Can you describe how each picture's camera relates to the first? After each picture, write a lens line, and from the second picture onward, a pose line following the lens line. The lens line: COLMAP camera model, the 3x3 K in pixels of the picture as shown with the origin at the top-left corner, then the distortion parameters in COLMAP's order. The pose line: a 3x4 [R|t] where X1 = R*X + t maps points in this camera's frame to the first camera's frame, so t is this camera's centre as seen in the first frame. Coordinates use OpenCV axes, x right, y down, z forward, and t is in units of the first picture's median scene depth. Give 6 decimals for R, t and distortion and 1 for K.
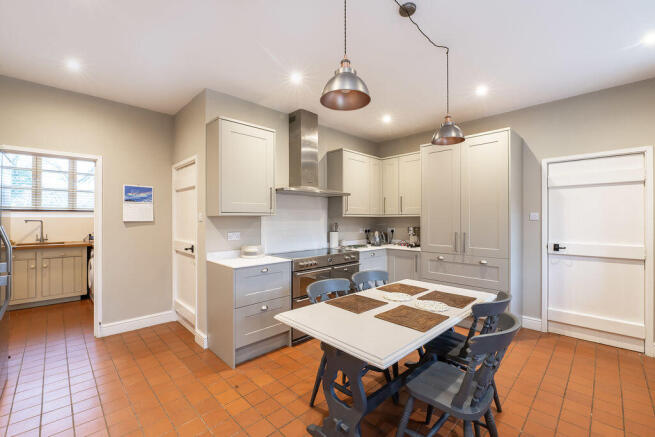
lens RADIAL K [[278.9, 0, 327.4], [0, 278.9, 218.1], [0, 0, 1]] dist [-0.000769, -0.000111]
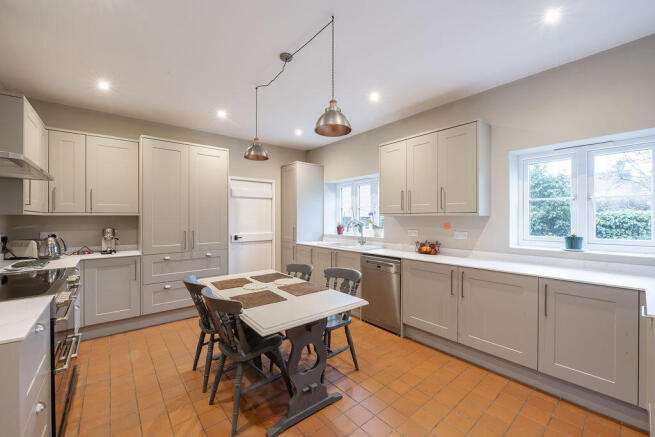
lens RADIAL K [[262.4, 0, 327.0], [0, 262.4, 219.0], [0, 0, 1]] dist [0.001097, -0.000249]
pose [[0.091754, -0.002436, 0.995779, -0.497429], [-0.002858, 0.999992, 0.002710, 0.000778], [-0.995778, -0.003094, 0.091746, 0.381104]]
